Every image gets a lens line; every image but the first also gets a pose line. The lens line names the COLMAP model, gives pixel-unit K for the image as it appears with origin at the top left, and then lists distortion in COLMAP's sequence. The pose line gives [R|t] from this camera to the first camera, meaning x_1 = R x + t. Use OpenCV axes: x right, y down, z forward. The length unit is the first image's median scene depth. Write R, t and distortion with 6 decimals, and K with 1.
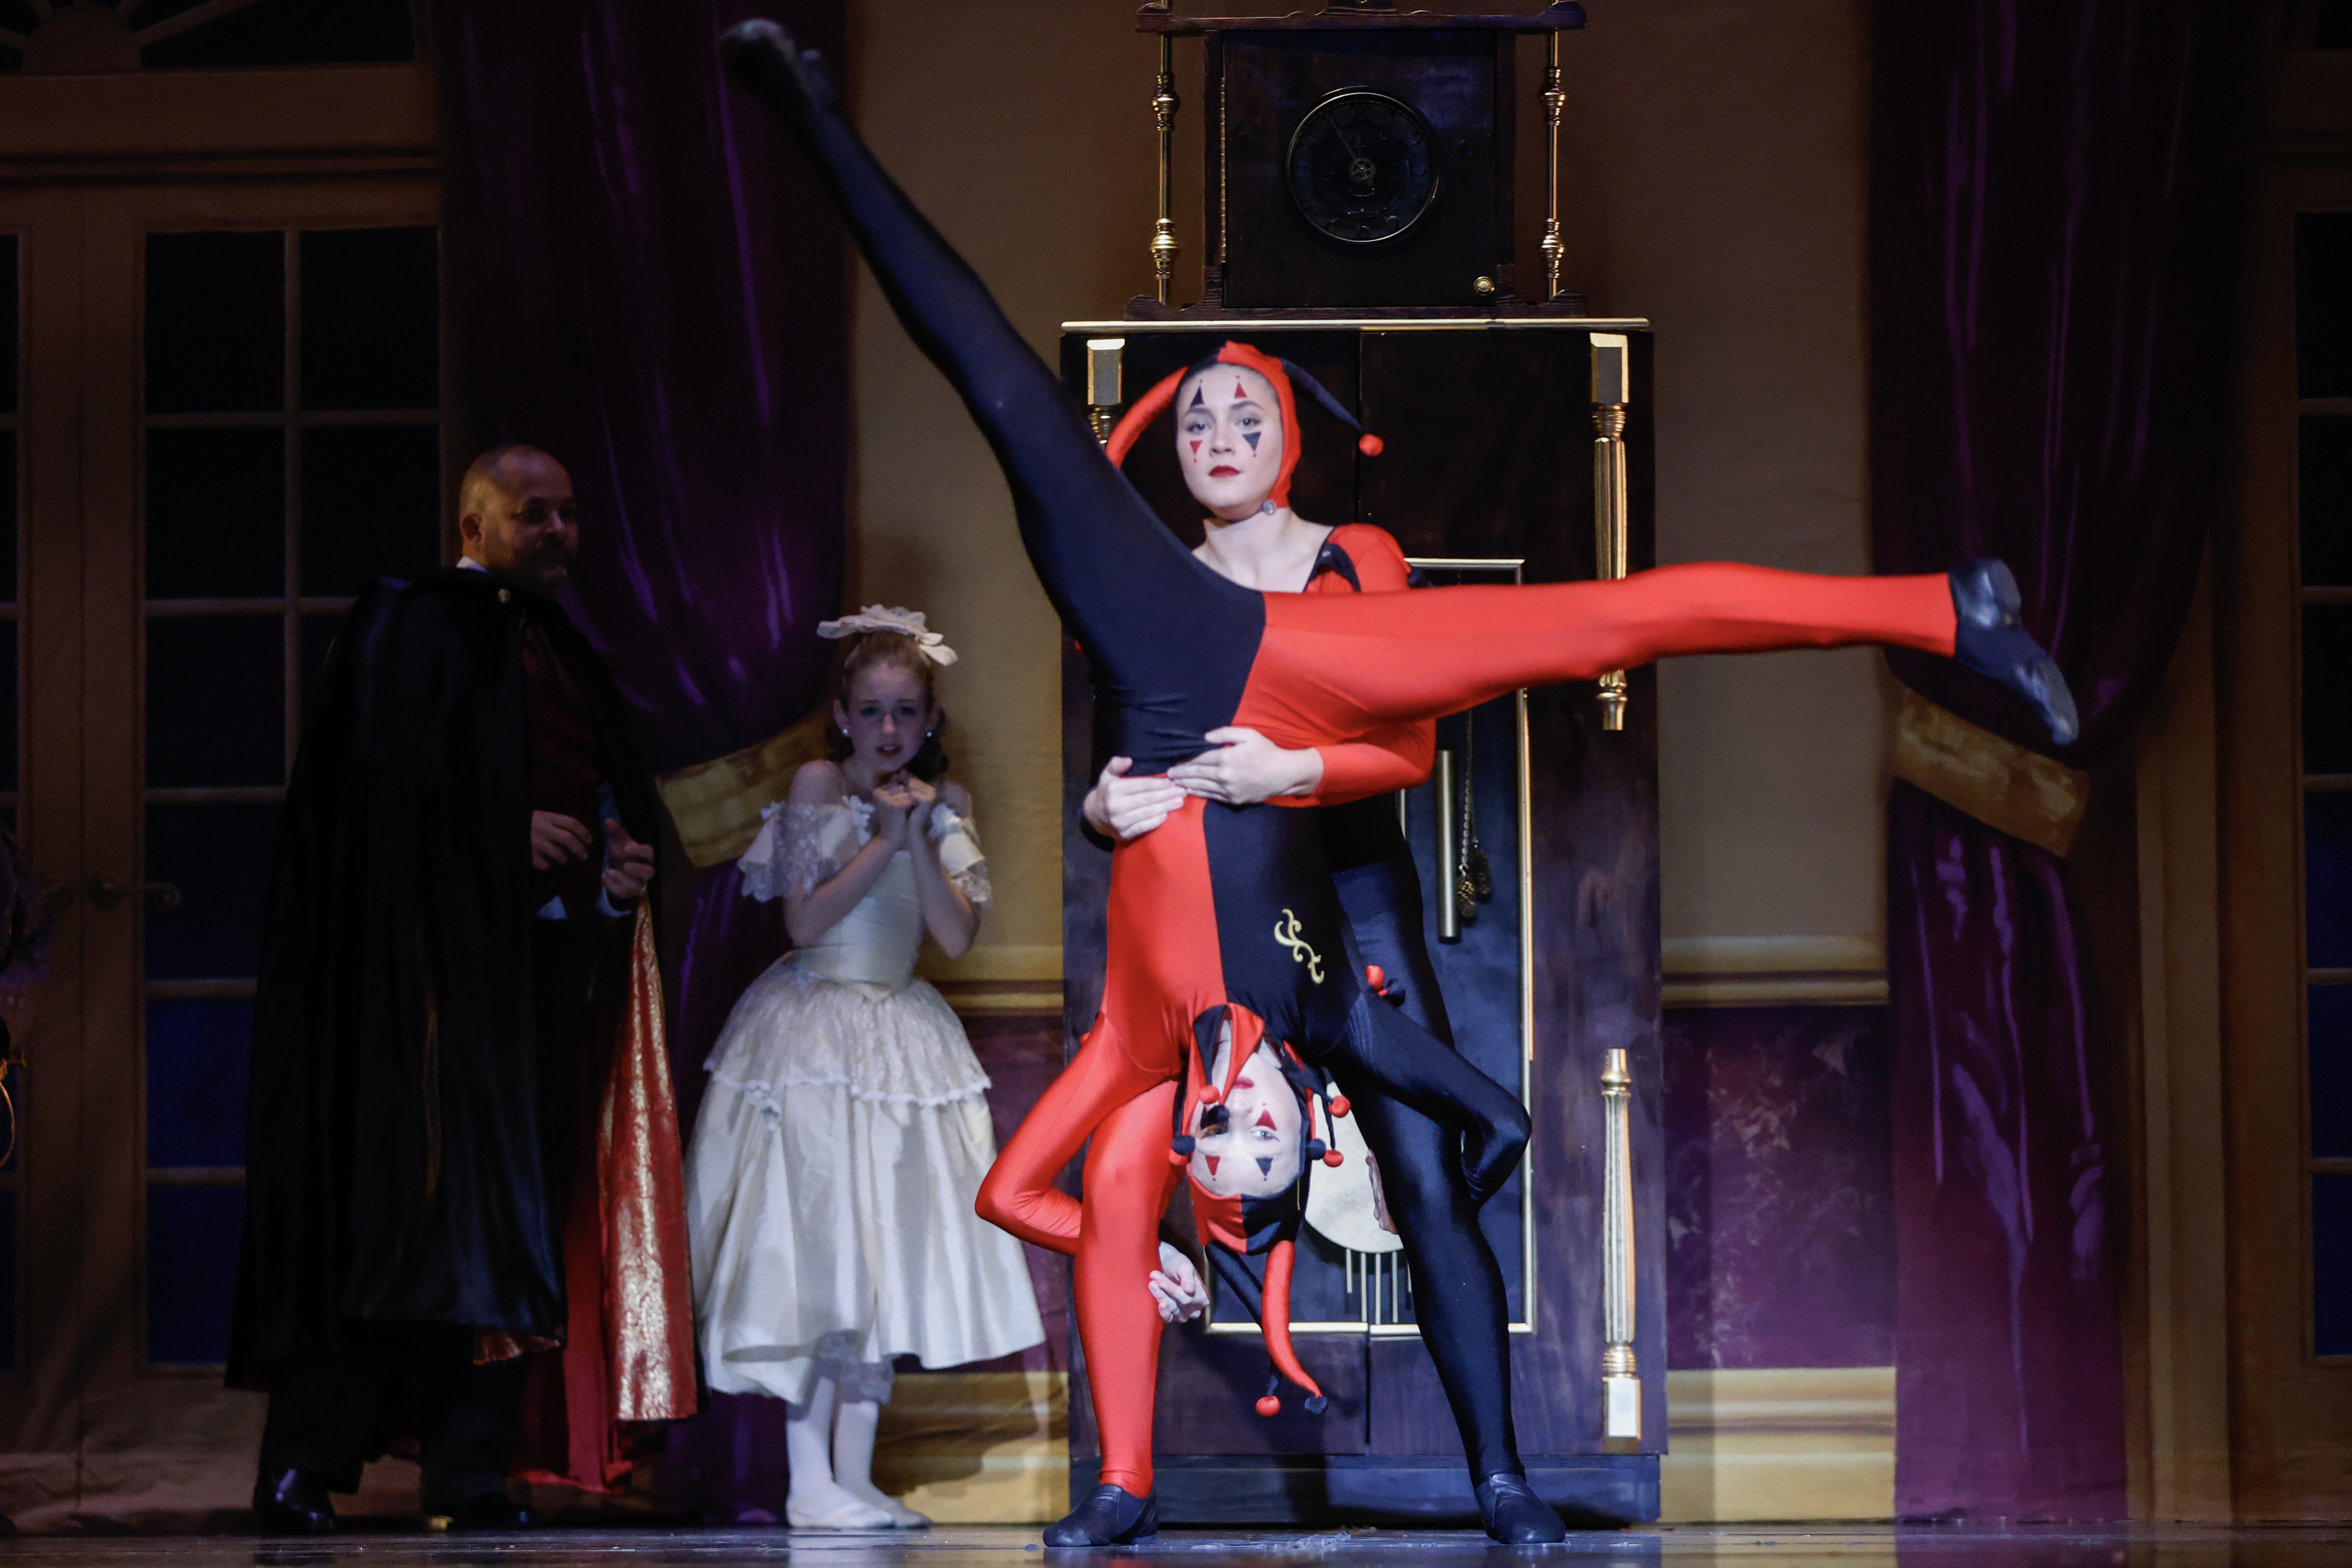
lens RADIAL K [[7730.5, 0, 1176.0], [0, 7730.5, 784.0], [0, 0, 1]] dist [-0.032287, 1.845288]
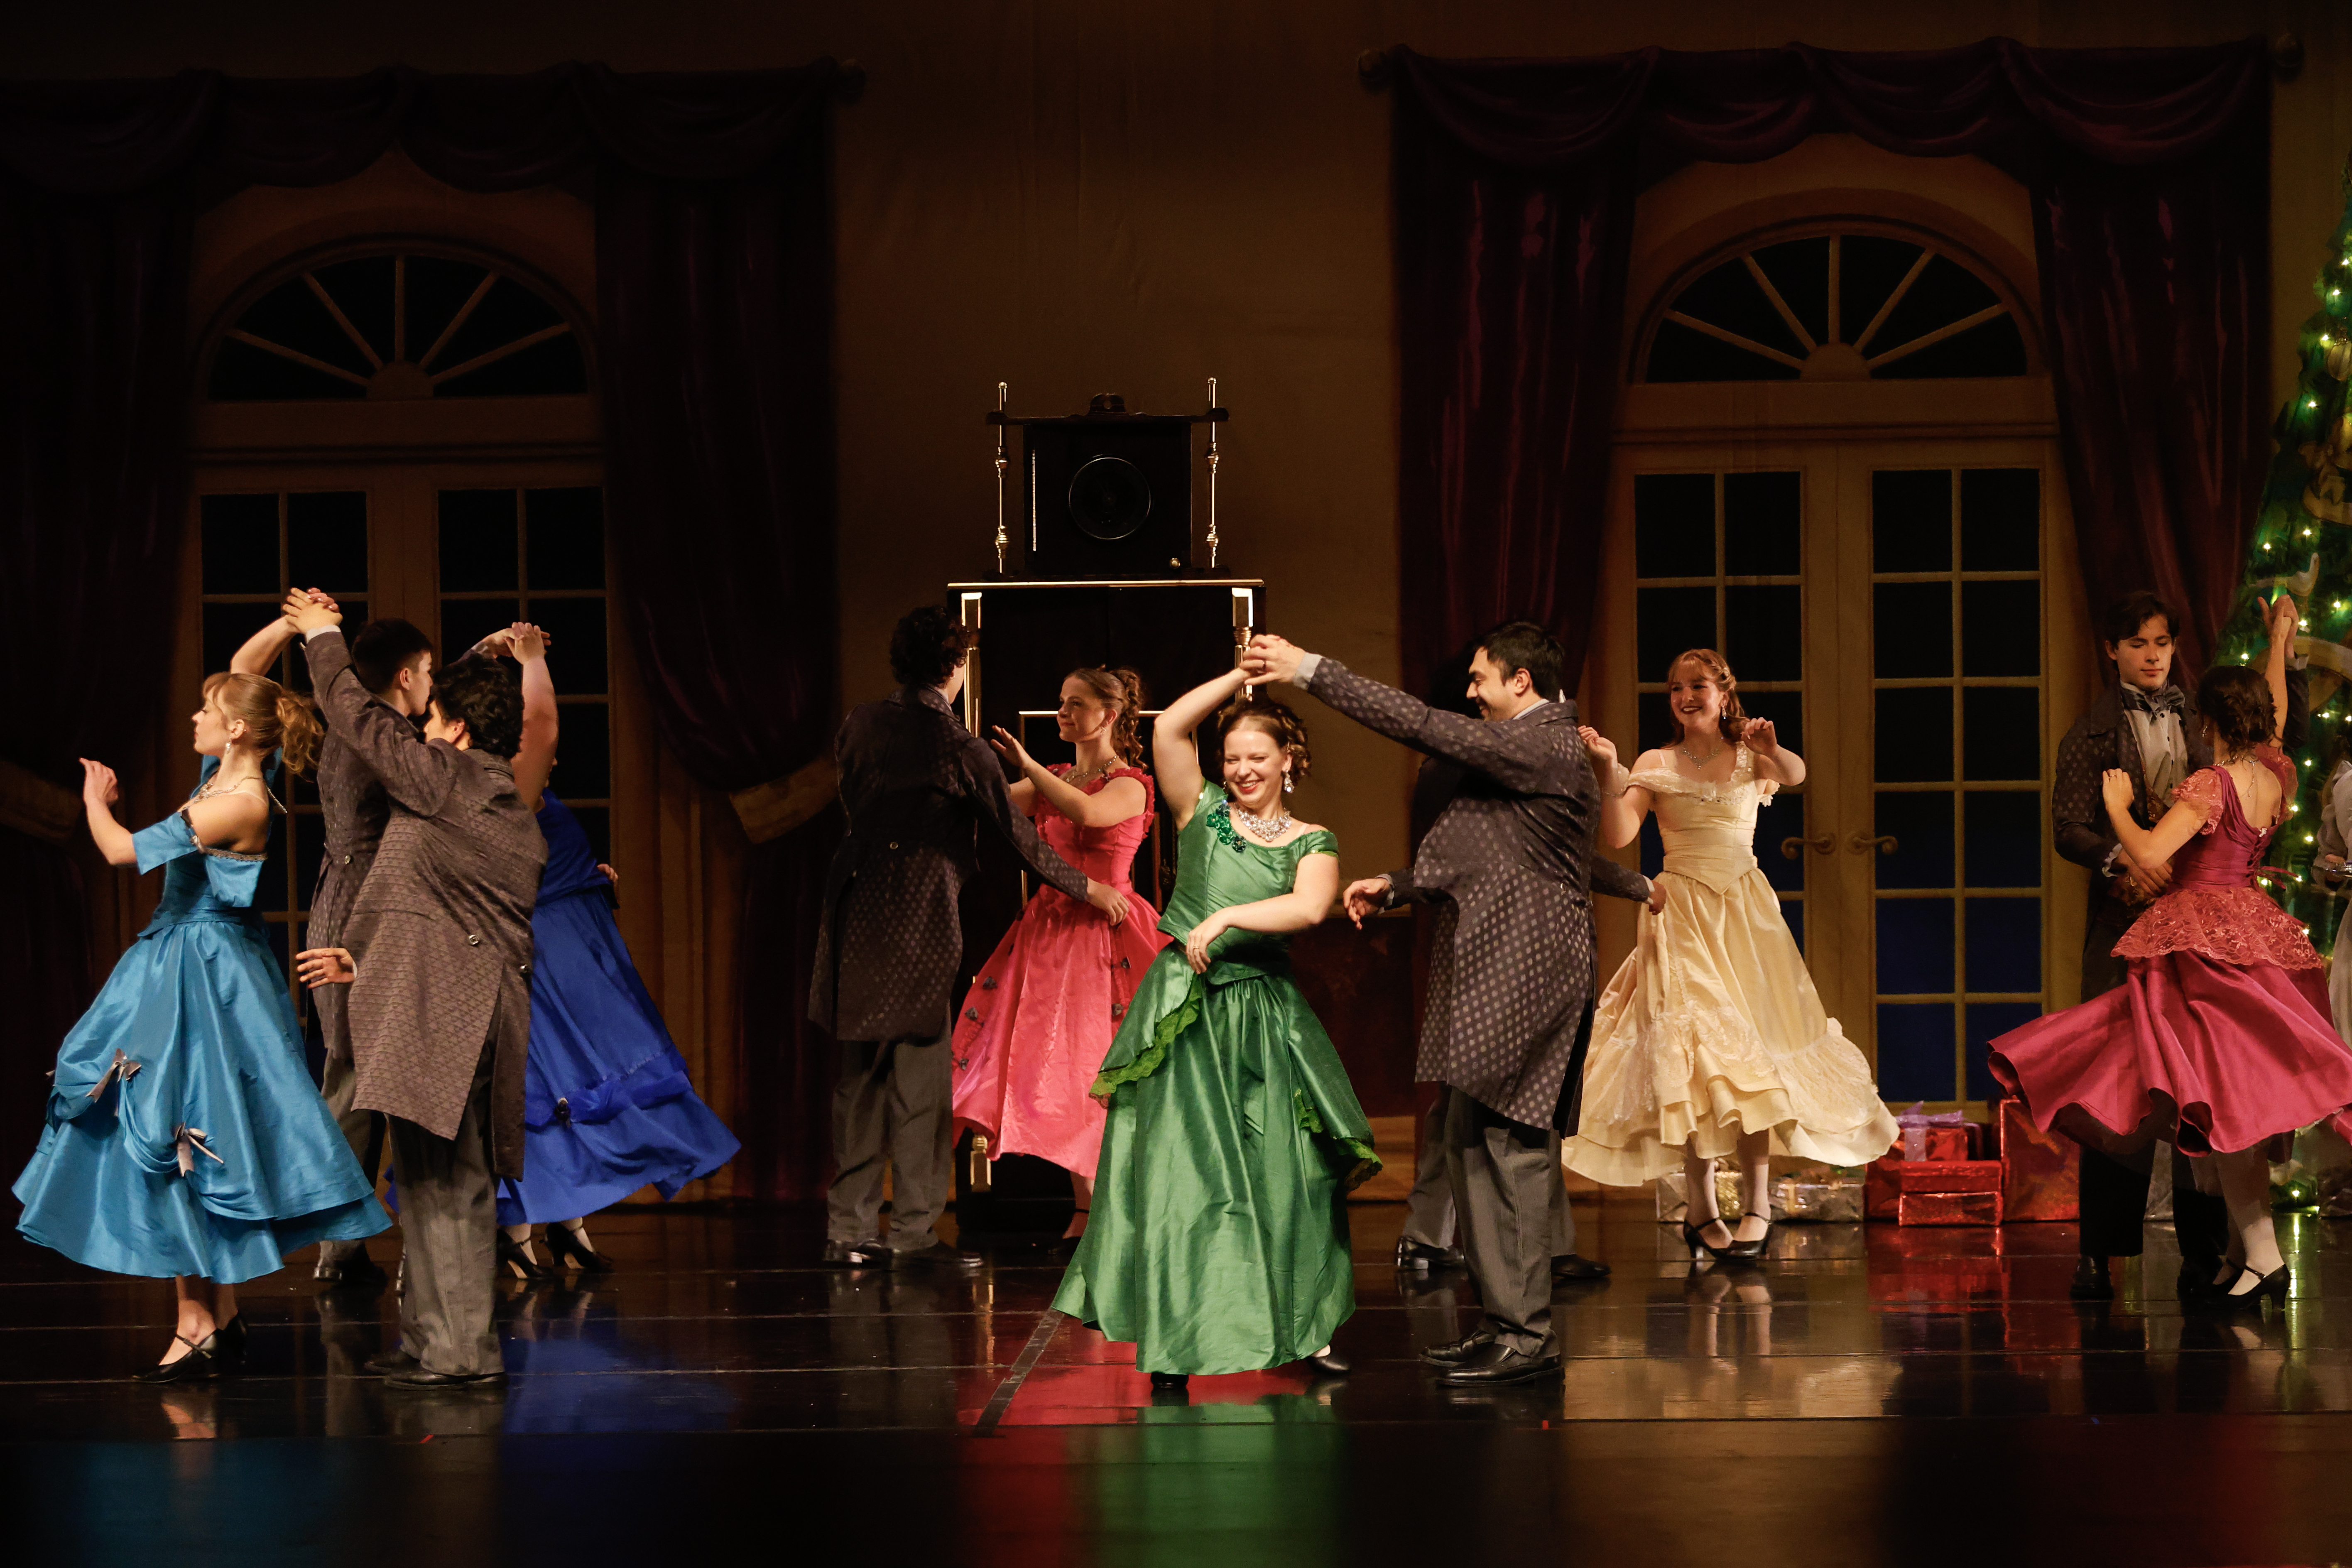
lens RADIAL K [[7869.4, 0, 1176.0], [0, 7869.4, 784.0], [0, 0, 1]] dist [-0.230430, 7.837185]
pose [[0.999943, -0.009308, 0.005260, 0.027559], [0.008688, 0.994157, 0.107590, -0.200107], [-0.006230, -0.107538, 0.994181, -0.825077]]
